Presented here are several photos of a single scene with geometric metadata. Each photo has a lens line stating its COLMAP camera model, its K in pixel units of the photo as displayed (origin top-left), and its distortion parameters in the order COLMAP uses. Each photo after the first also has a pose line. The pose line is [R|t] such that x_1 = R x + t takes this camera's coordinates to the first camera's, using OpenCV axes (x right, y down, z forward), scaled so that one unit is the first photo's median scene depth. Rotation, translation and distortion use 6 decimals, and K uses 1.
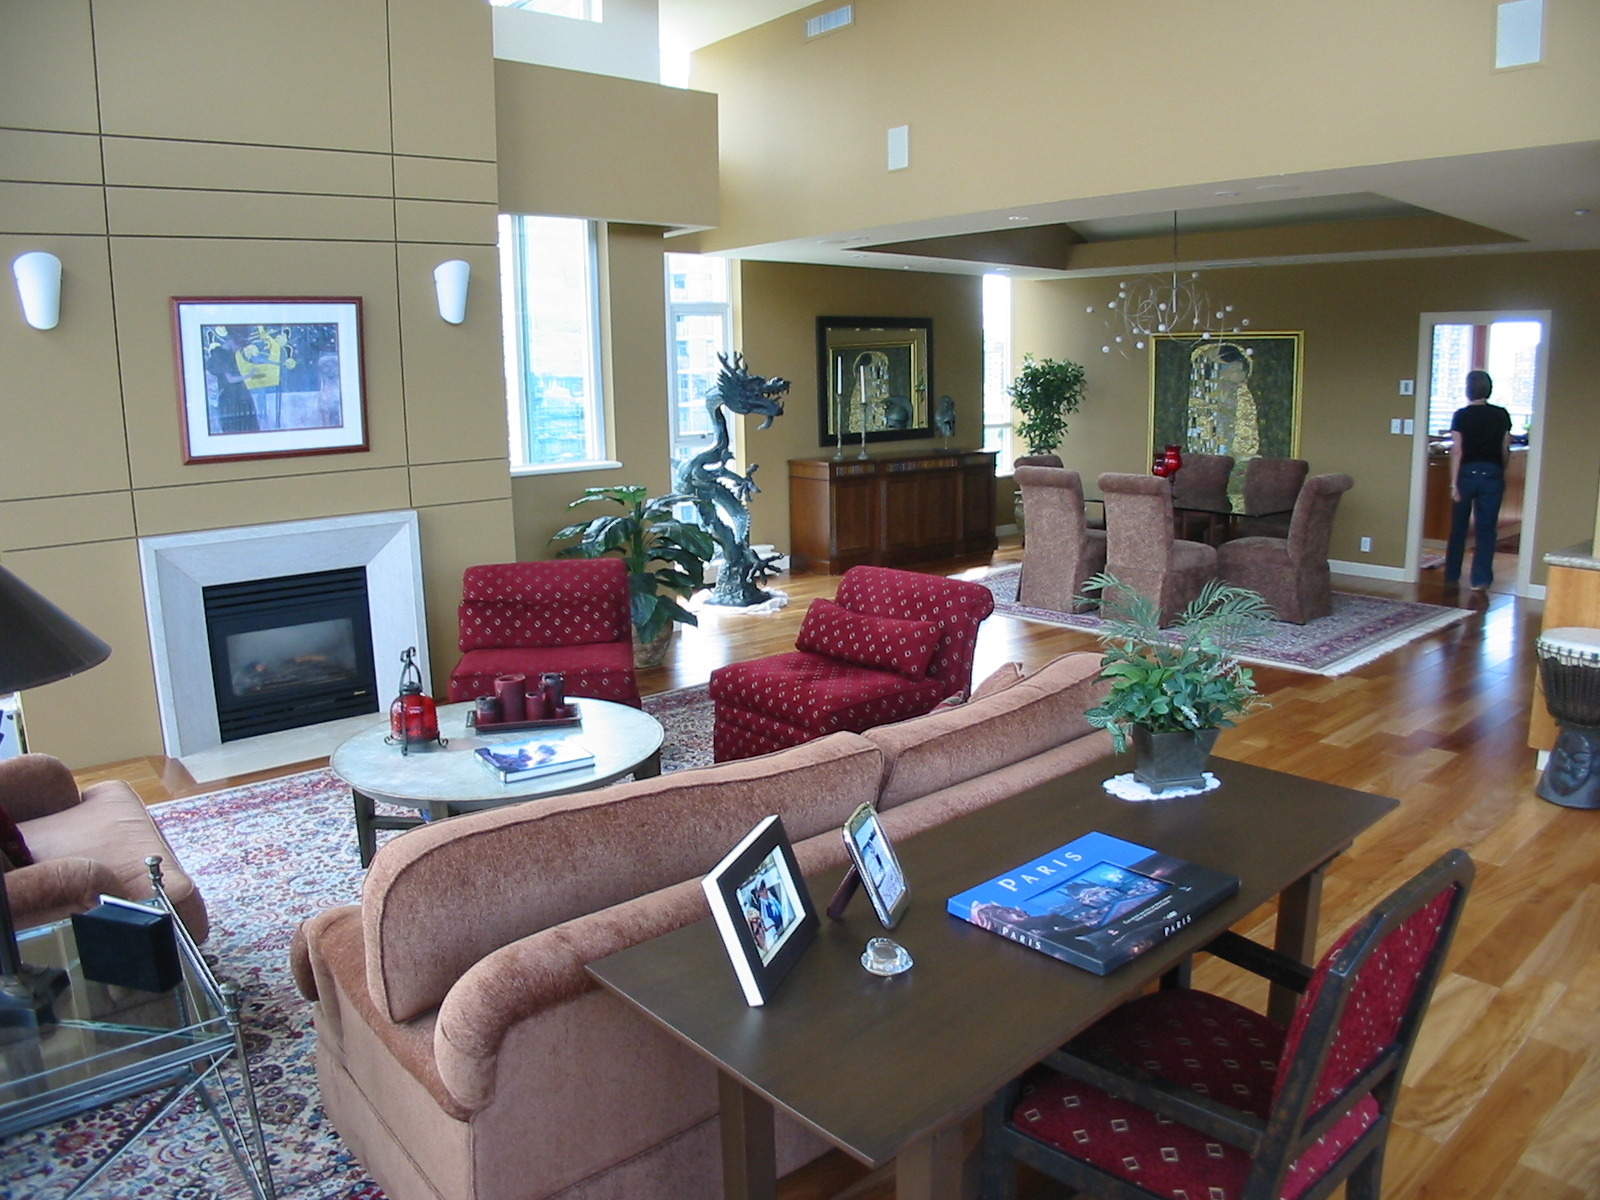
lens RADIAL K [[1154.6, 0, 810.3], [0, 1154.6, 608.7], [0, 0, 1]] dist [-0.199440, 0.088942]
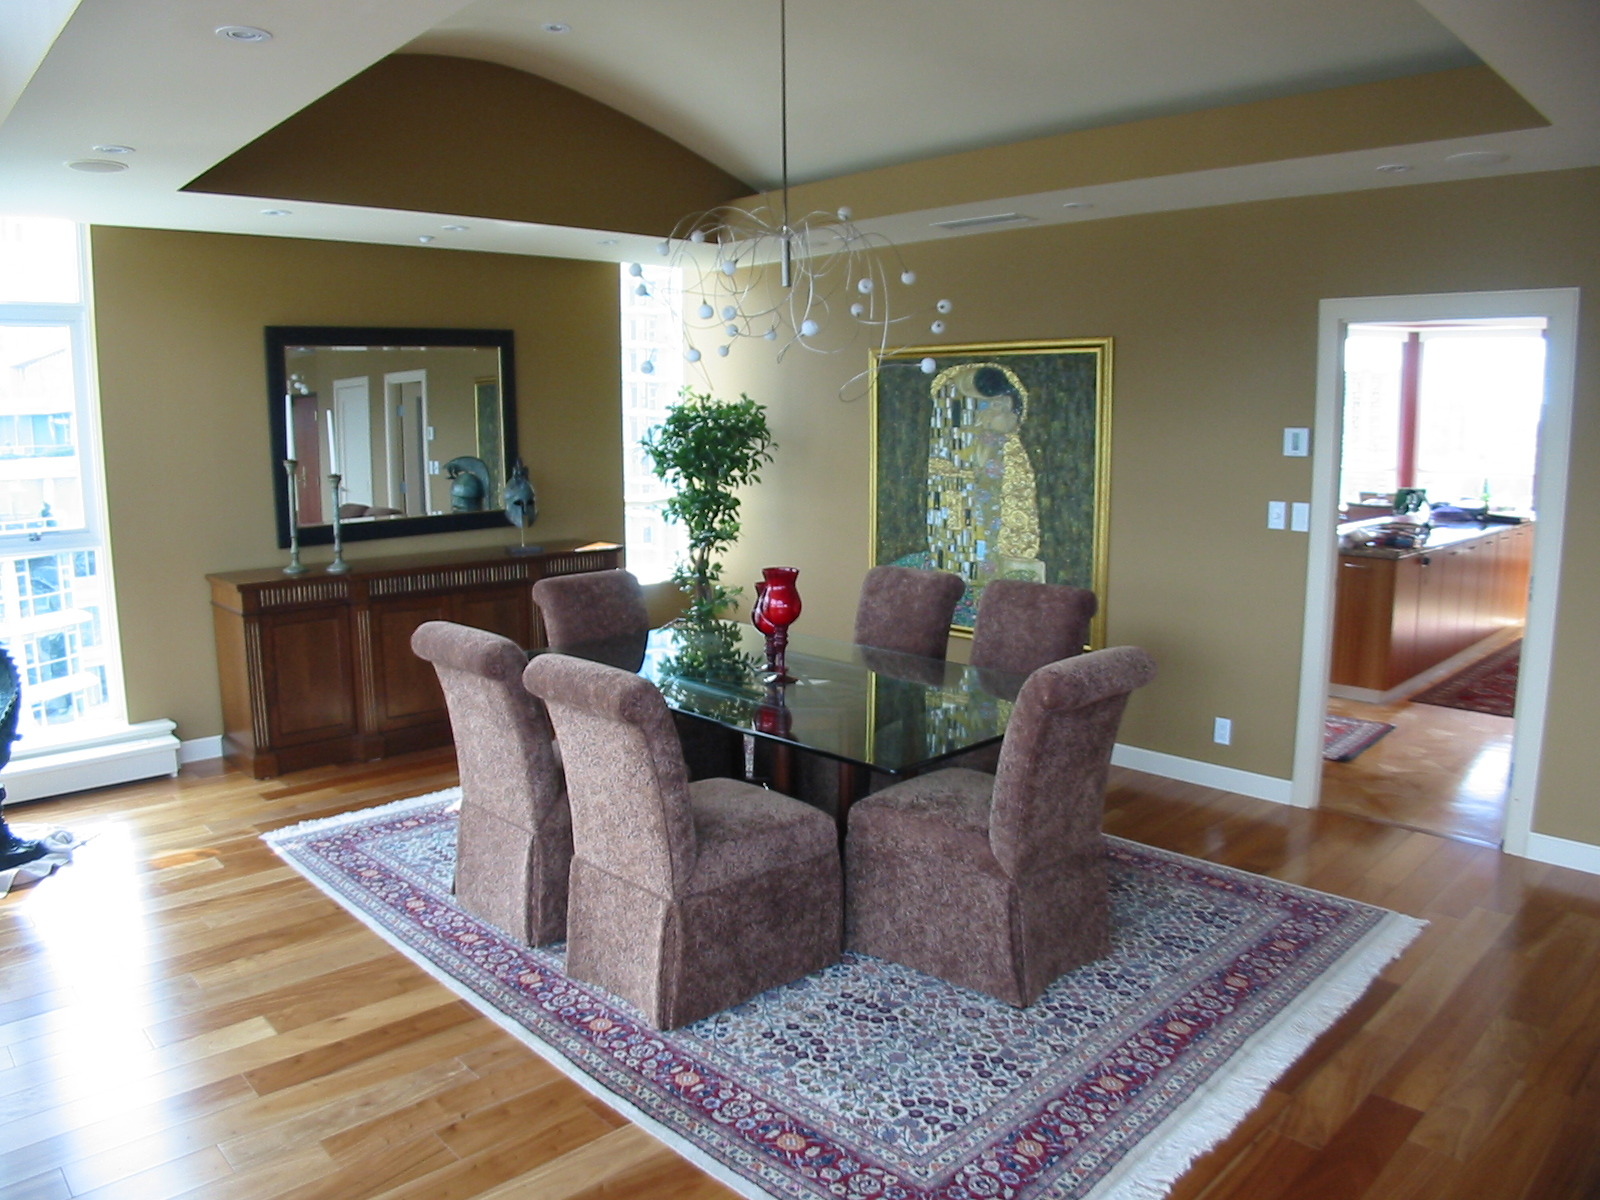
lens RADIAL K [[1154.6, 0, 810.3], [0, 1154.6, 608.7], [0, 0, 1]] dist [-0.199440, 0.088942]
pose [[0.998203, 0.004042, 0.059787, 0.251345], [-0.001796, 0.999293, -0.037563, -0.091304], [-0.059896, 0.037388, 0.997504, 0.430007]]
